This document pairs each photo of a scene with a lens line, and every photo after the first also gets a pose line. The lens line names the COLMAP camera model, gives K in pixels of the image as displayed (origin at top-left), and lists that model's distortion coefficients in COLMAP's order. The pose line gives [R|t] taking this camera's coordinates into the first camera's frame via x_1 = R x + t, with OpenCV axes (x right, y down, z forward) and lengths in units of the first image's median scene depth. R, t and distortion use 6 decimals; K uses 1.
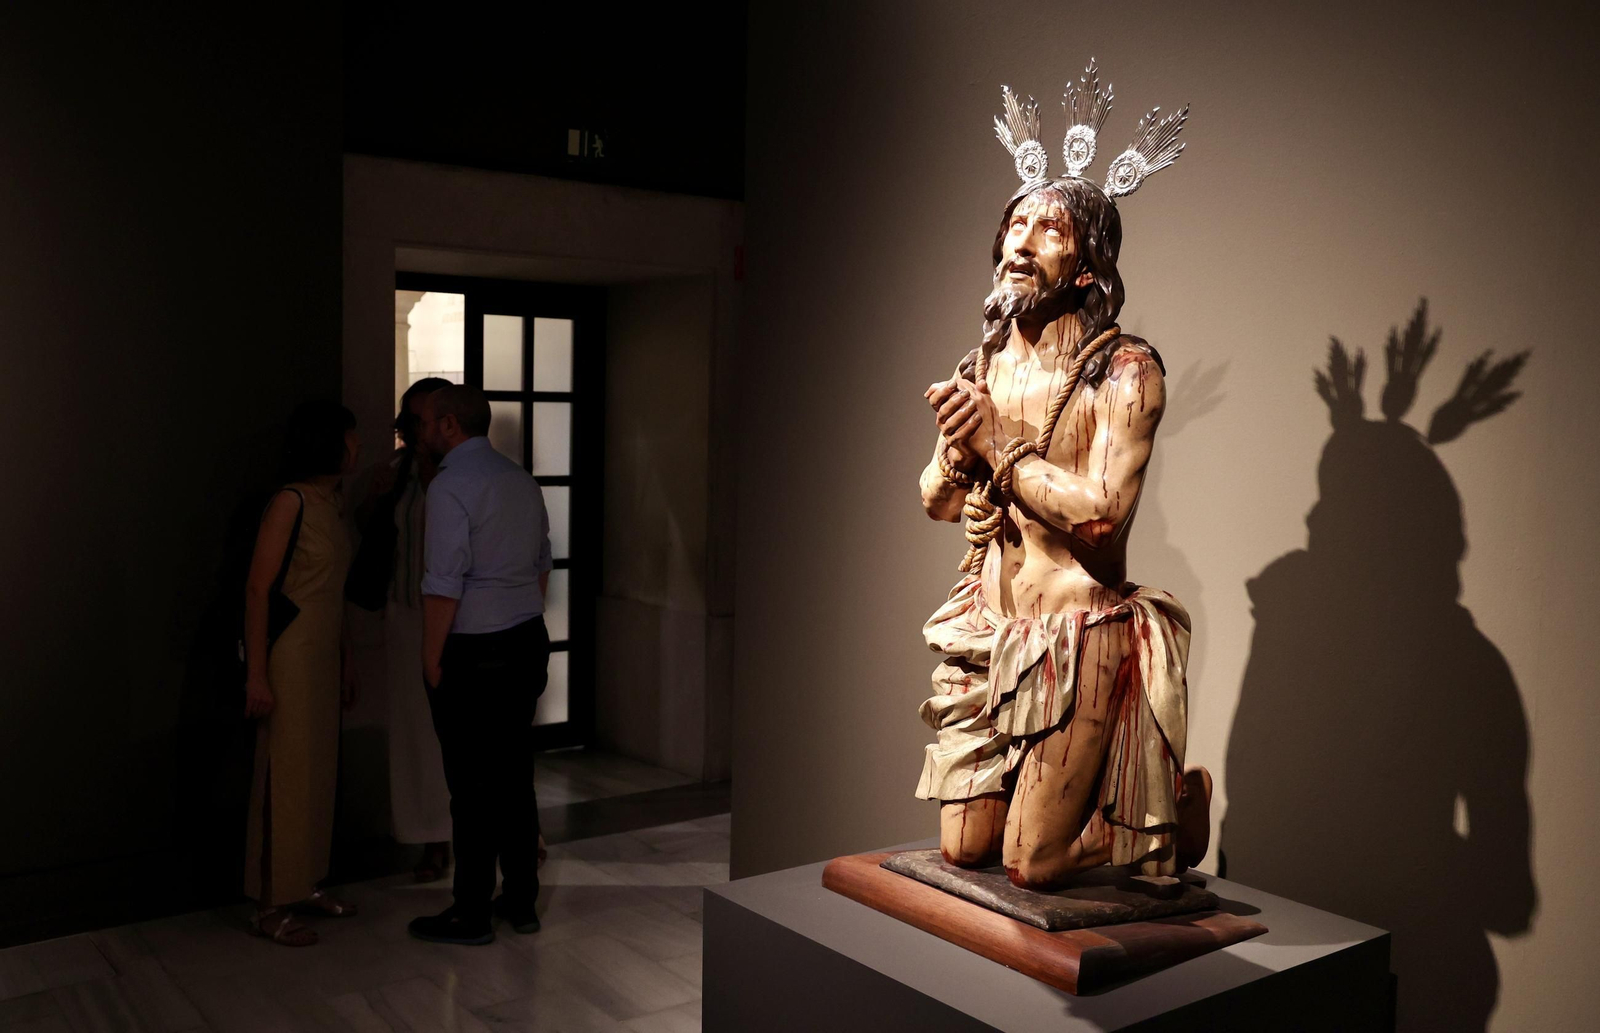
lens RADIAL K [[1395.1, 0, 800.4], [0, 1395.1, 516.8], [0, 0, 1]] dist [-0.063082, 0.005789]
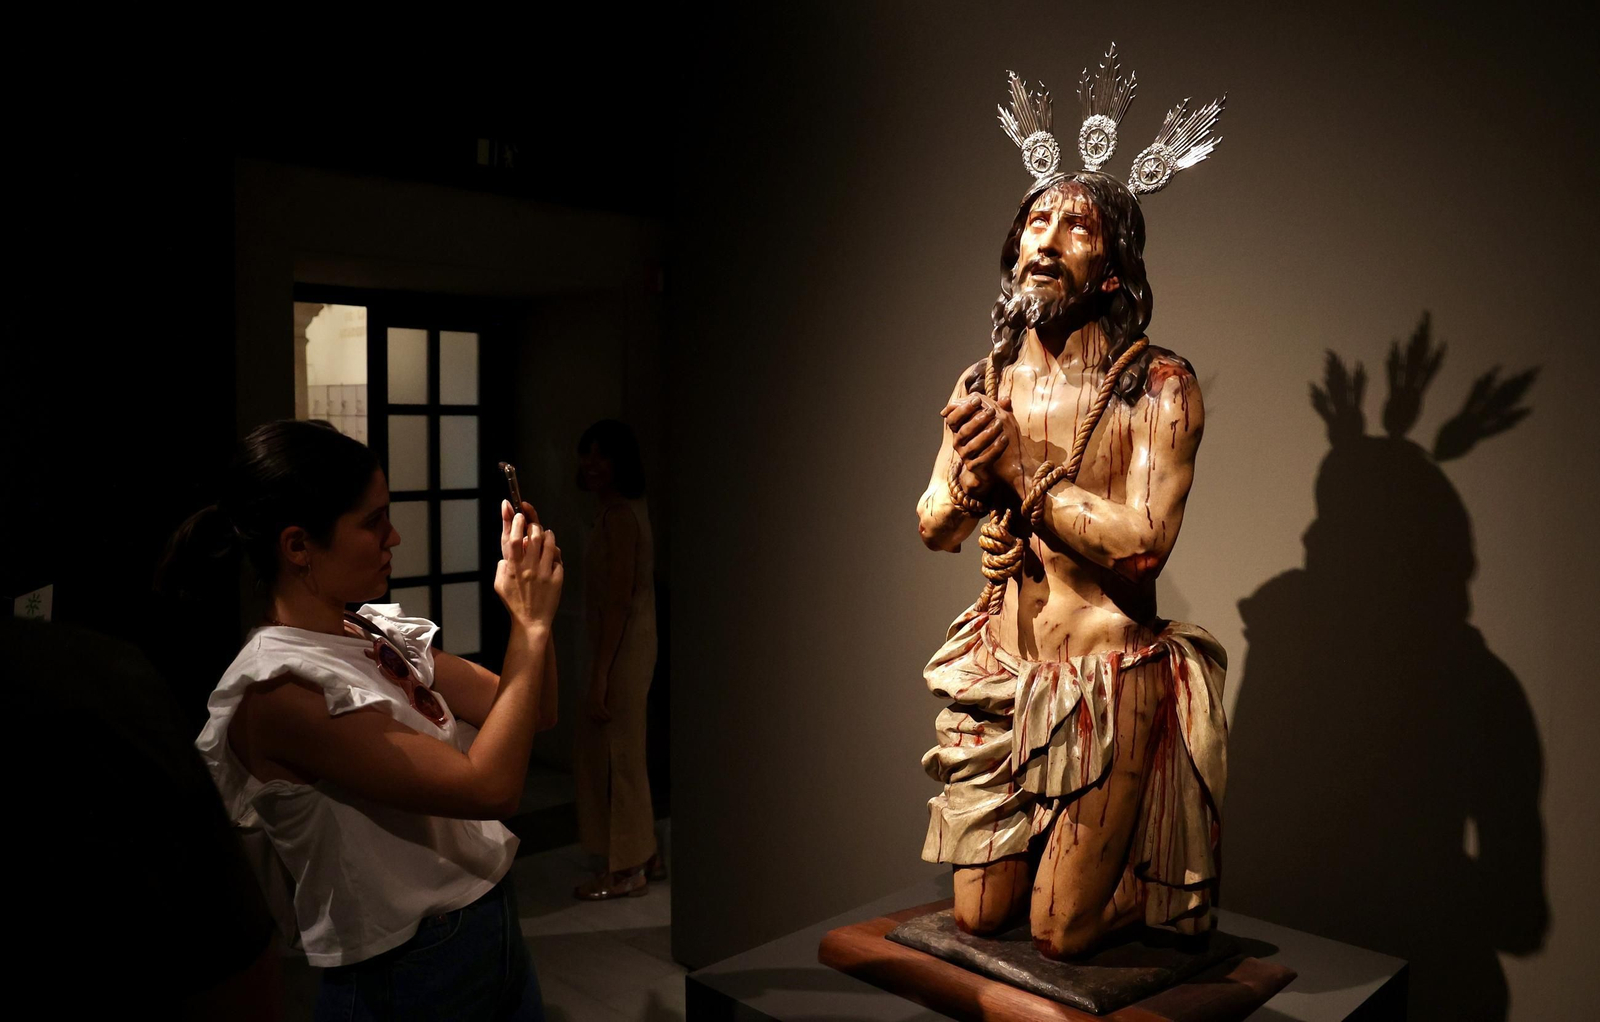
lens RADIAL K [[1137.9, 0, 853.2], [0, 1137.9, 497.1], [0, 0, 1]] dist [-0.103944, 0.018764]
pose [[0.982972, -0.018631, 0.182809, -0.094669], [0.019083, 0.999818, -0.000711, -0.035003], [-0.182763, 0.004187, 0.983148, 0.307730]]
